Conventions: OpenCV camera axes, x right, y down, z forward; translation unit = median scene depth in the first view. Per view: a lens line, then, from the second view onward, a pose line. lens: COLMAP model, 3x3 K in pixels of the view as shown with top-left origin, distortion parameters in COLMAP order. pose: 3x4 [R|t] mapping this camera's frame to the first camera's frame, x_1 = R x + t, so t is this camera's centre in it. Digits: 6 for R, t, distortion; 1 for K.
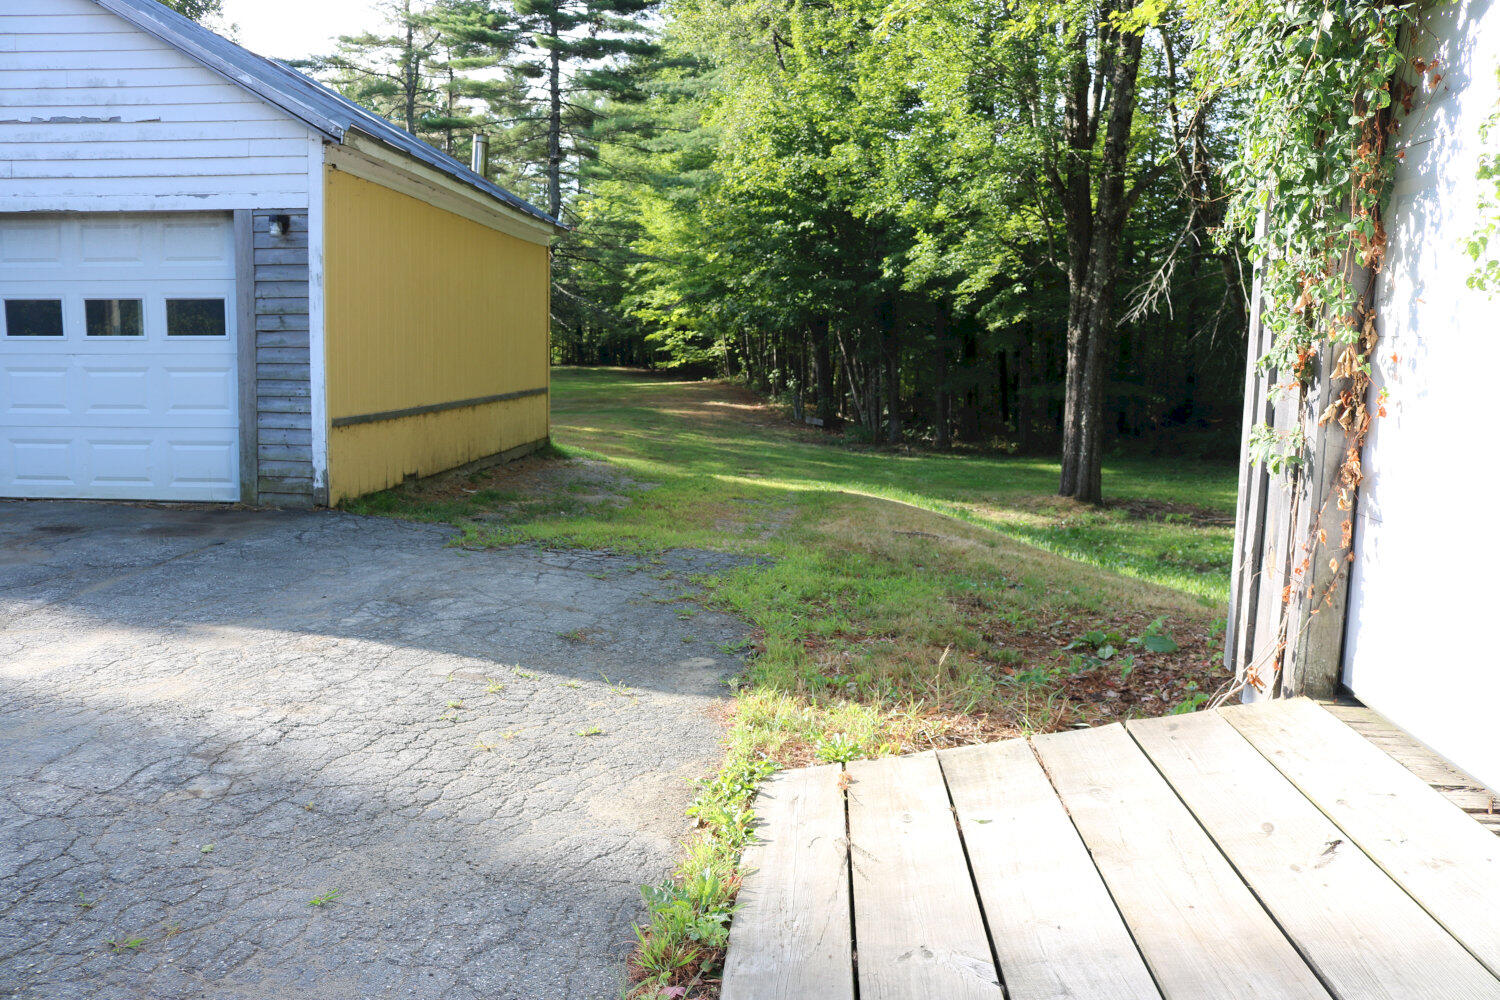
lens RADIAL K [[1232.7, 0, 752.2], [0, 1232.7, 504.4], [0, 0, 1]] dist [-0.149450, 0.117562]
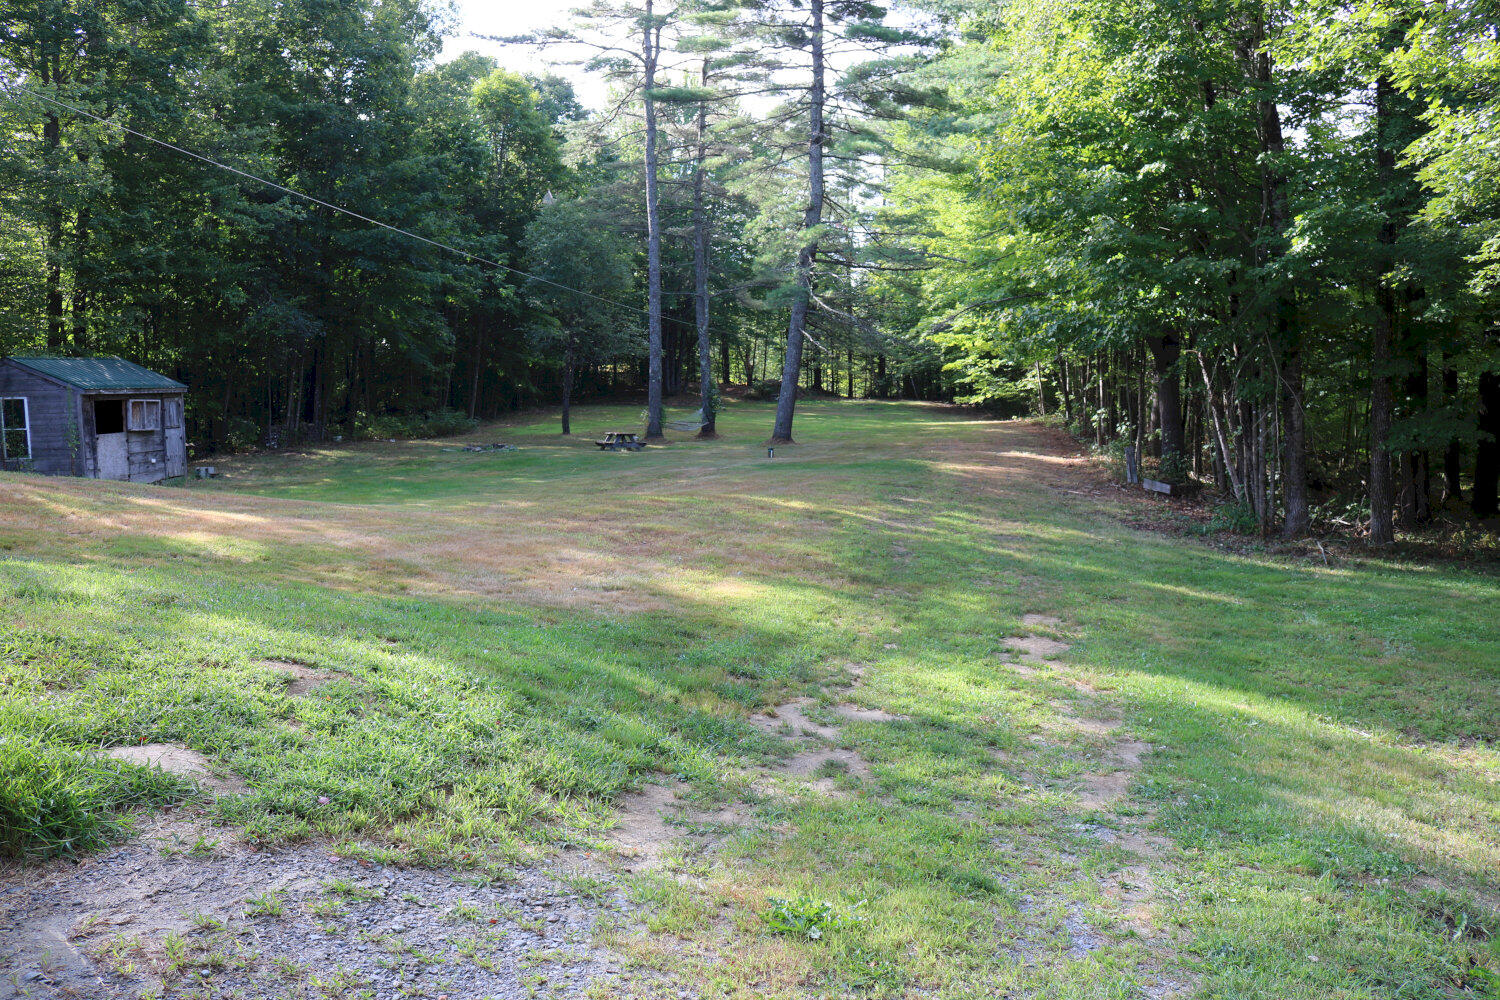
lens RADIAL K [[1232.7, 0, 754.2], [0, 1232.7, 504.5], [0, 0, 1]] dist [-0.149450, 0.117562]
pose [[0.965857, 0.022113, -0.258130, 0.006988], [-0.028905, 0.999328, -0.022543, -0.027924], [0.257458, 0.029235, 0.965847, 0.229521]]
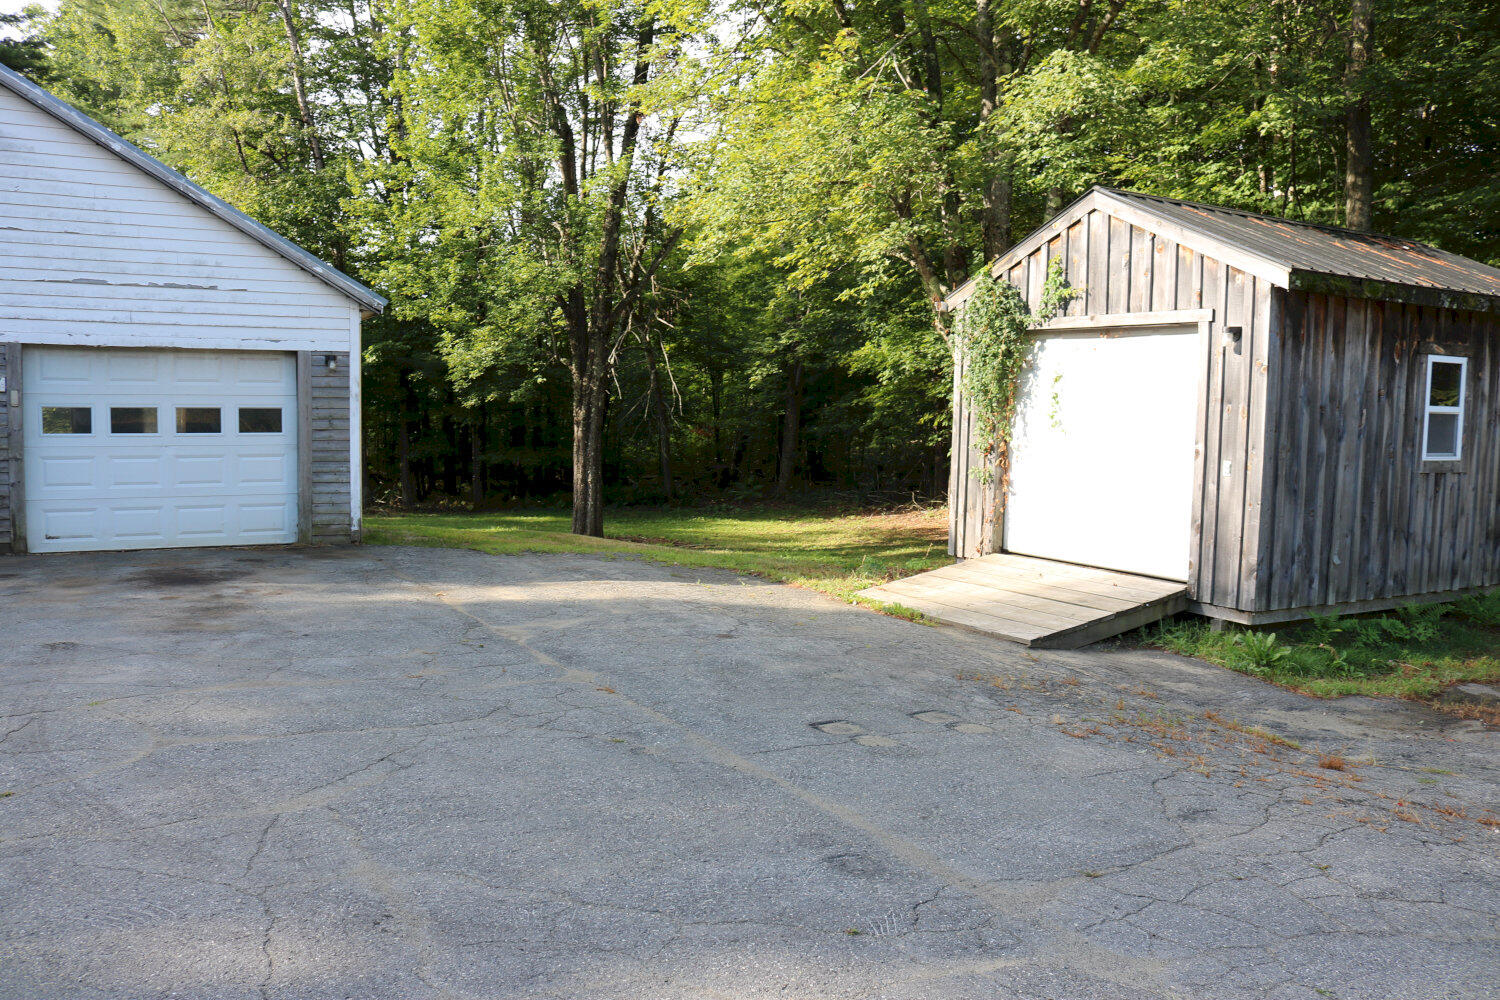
lens RADIAL K [[1232.7, 0, 749.5], [0, 1232.7, 494.7], [0, 0, 1]] dist [-0.149450, 0.117562]
pose [[0.848093, -0.039285, 0.528389, -0.767879], [0.070784, 0.996709, -0.039508, 0.039159], [-0.525098, 0.070908, 0.848082, -0.601446]]
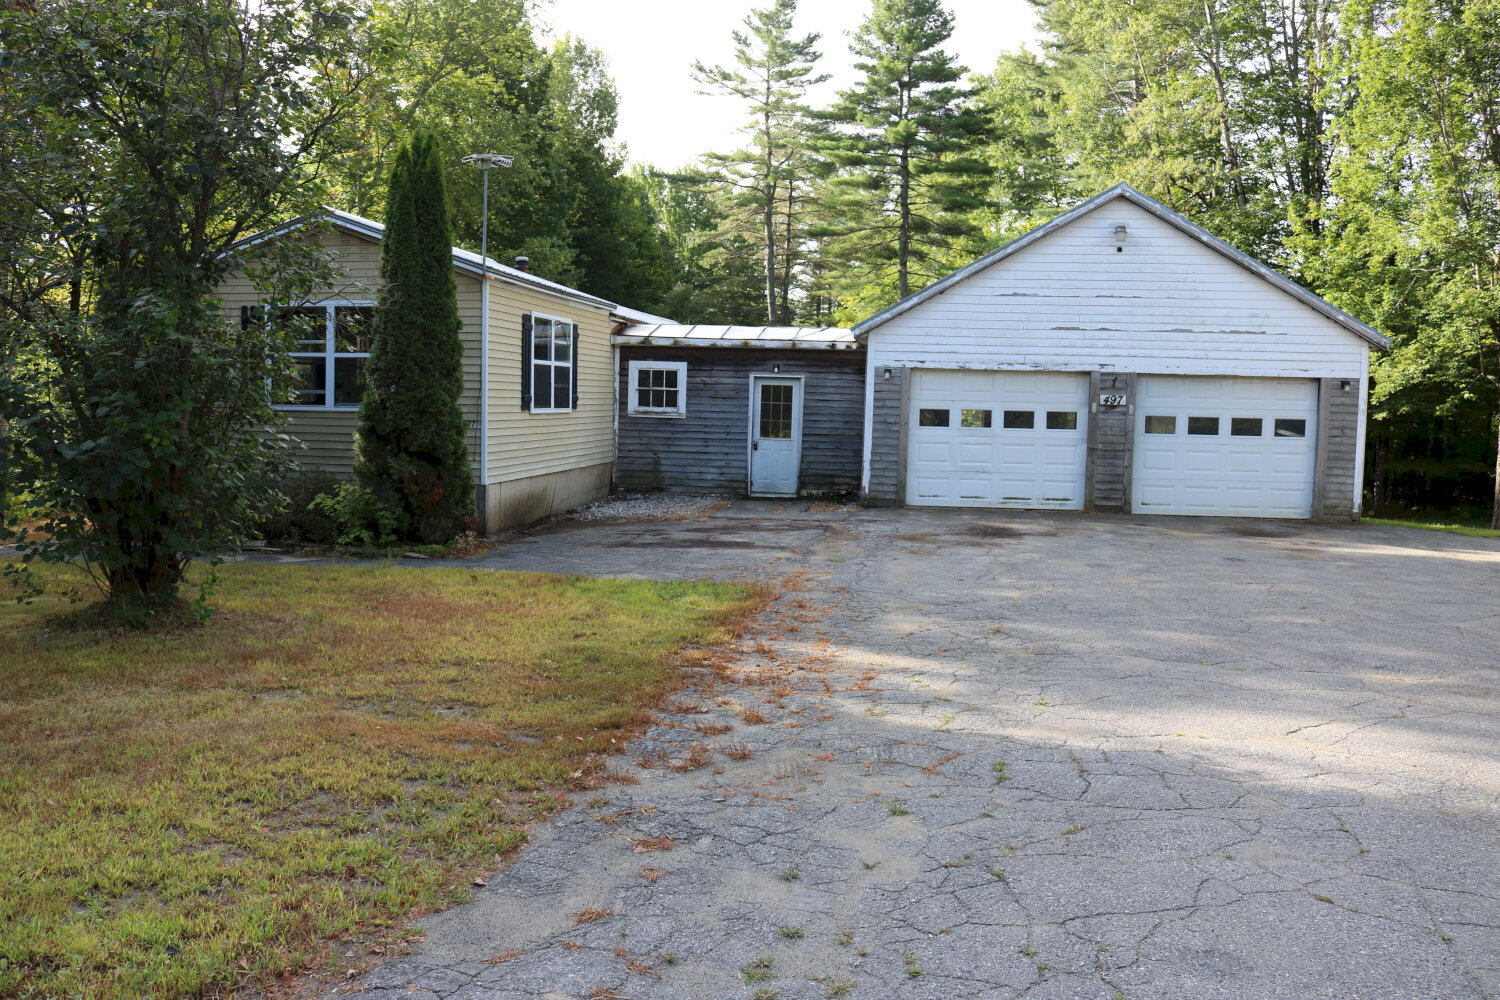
lens RADIAL K [[1232.7, 0, 741.9], [0, 1232.7, 513.9], [0, 0, 1]] dist [-0.149450, 0.117562]
pose [[0.993604, 0.014833, -0.111943, -1.201911], [-0.020092, 0.998739, -0.045998, 0.107166], [0.111120, 0.047953, 0.992649, -1.174192]]
